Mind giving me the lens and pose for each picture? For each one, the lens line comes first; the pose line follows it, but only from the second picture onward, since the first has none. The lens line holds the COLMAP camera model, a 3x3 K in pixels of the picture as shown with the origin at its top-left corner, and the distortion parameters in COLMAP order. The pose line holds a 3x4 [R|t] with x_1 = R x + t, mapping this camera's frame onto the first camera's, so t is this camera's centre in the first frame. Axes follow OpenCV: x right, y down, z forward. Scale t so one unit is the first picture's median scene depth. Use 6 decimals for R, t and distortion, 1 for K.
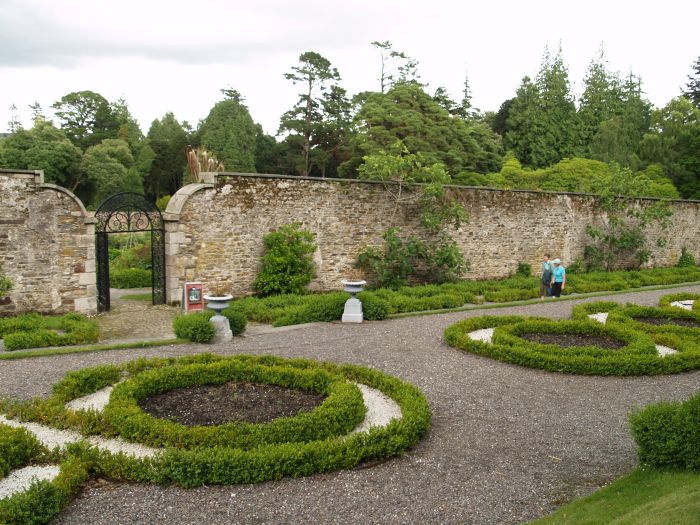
lens RADIAL K [[725.5, 0, 352.0], [0, 725.5, 261.4], [0, 0, 1]] dist [-0.097133, 0.000000]
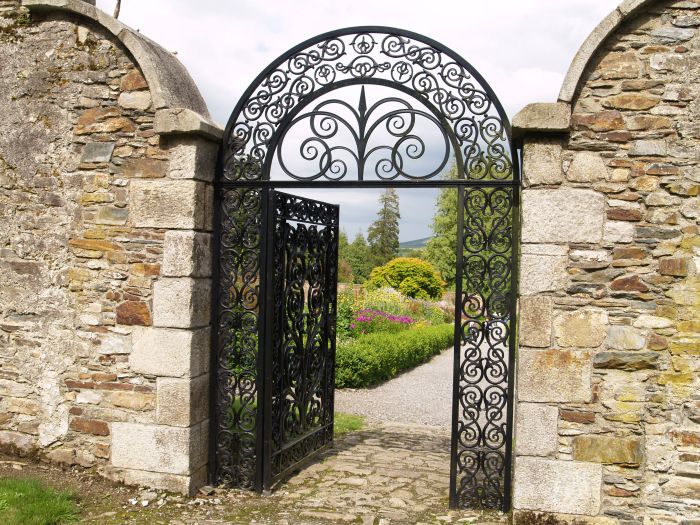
lens RADIAL K [[725.5, 0, 353.2], [0, 725.5, 260.1], [0, 0, 1]] dist [-0.097133, 0.000000]
pose [[0.615429, -0.003173, -0.788186, -0.023848], [-0.116108, 0.988718, -0.094640, 0.001532], [0.779594, 0.149758, 0.608117, 0.173874]]
